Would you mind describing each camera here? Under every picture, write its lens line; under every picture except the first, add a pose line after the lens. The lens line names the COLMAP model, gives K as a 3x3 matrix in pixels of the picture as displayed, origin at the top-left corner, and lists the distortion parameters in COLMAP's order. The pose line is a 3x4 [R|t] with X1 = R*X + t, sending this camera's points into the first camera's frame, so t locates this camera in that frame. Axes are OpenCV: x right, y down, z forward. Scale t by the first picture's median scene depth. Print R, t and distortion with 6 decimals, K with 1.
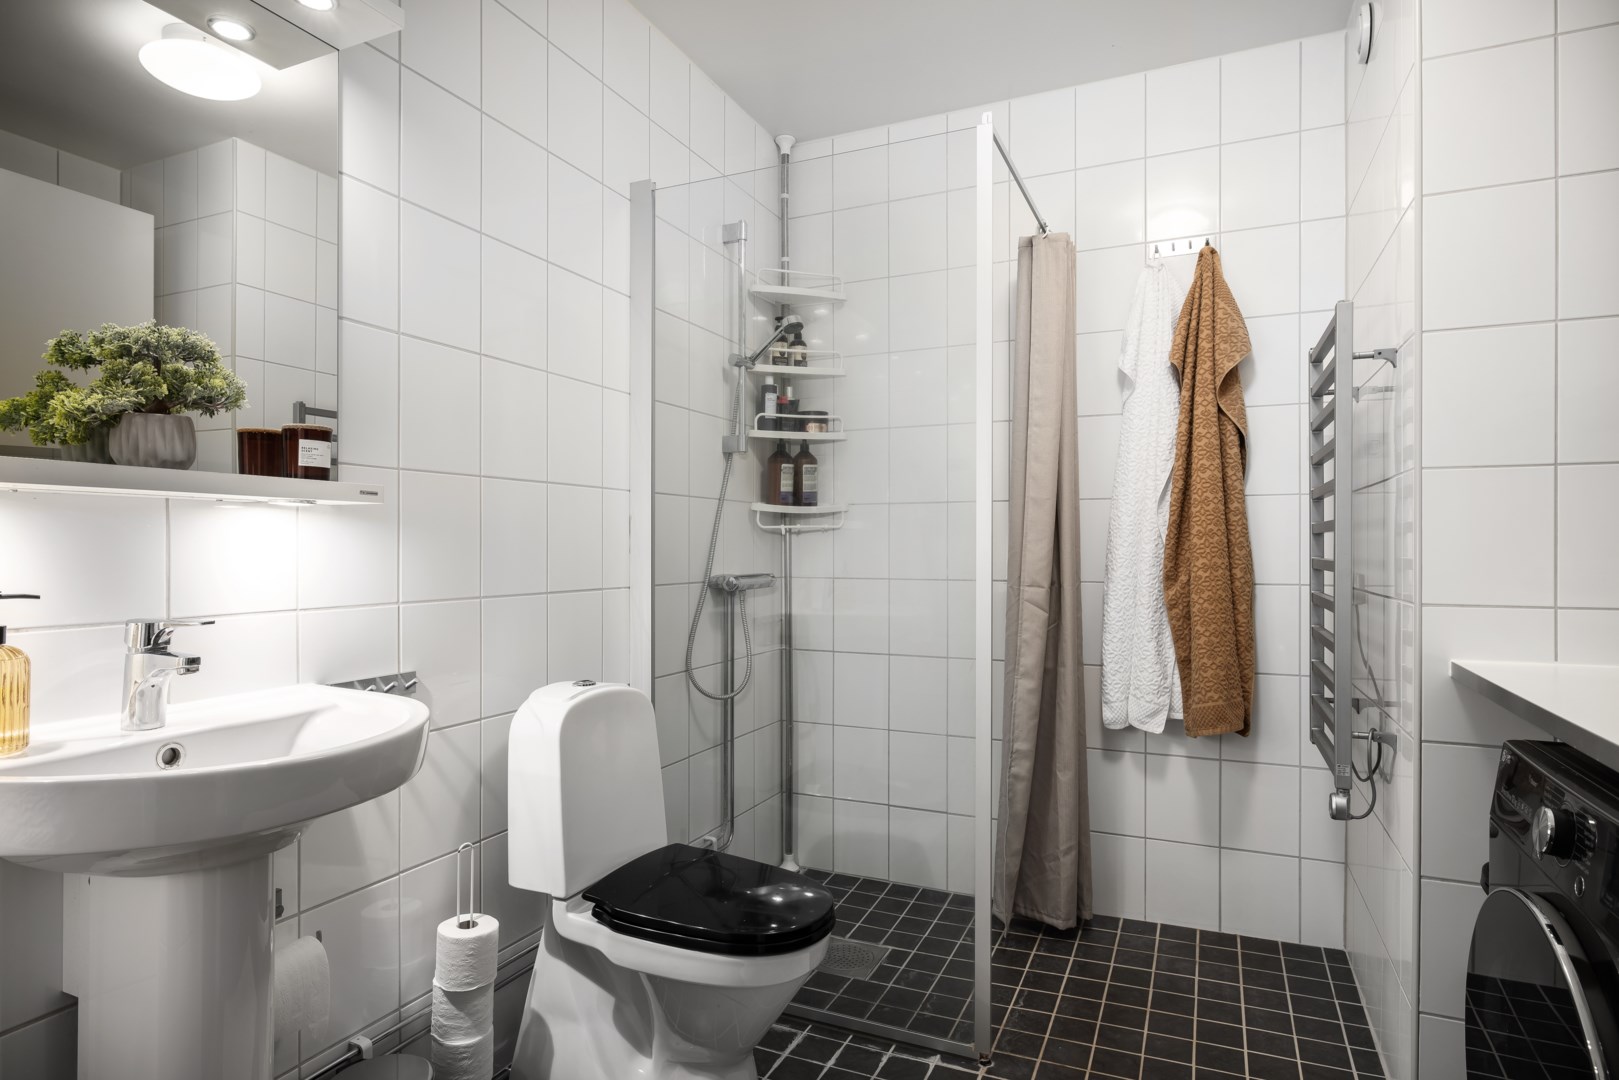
lens RADIAL K [[914.1, 0, 804.3], [0, 914.1, 547.3], [0, 0, 1]] dist [-0.000221, -0.000908]
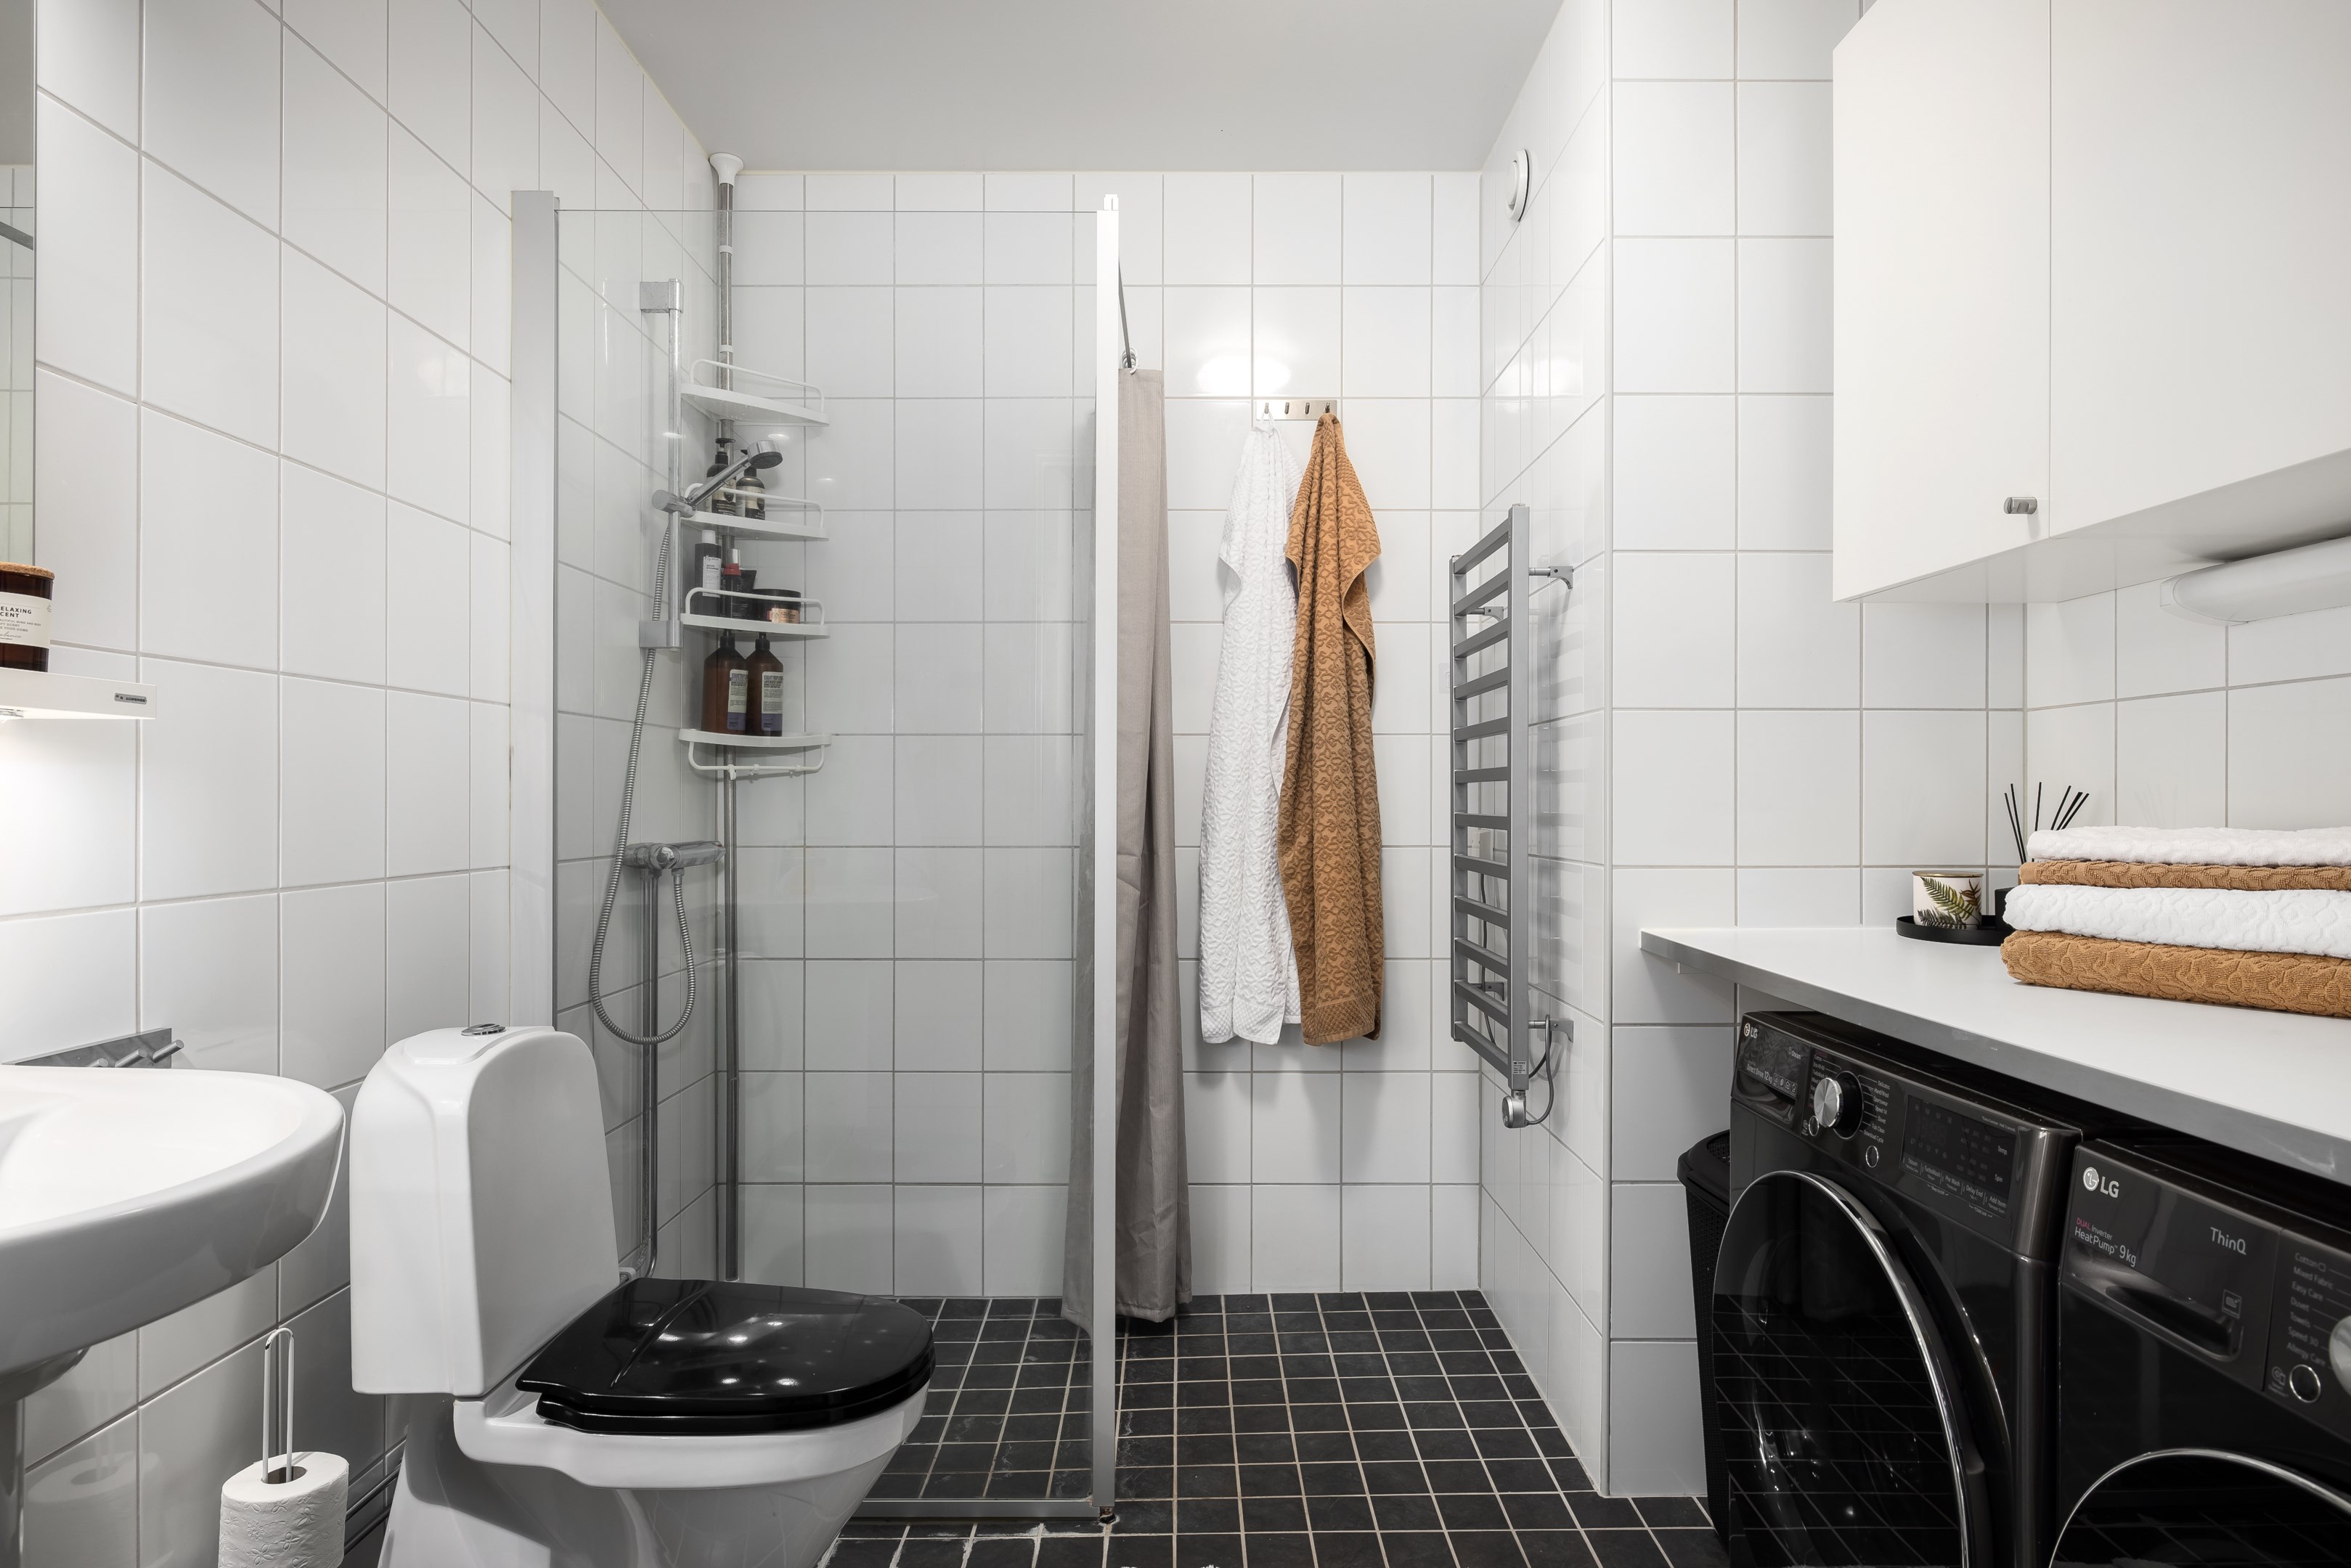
lens RADIAL K [[1353.4, 0, 1178.7], [0, 1353.4, 797.0], [0, 0, 1]] dist [0.001510, -0.003431]
pose [[0.904213, 0.001155, 0.427080, -0.168695], [-0.000422, 0.999998, -0.001810, -0.000324], [-0.427081, 0.001456, 0.904212, 0.012757]]
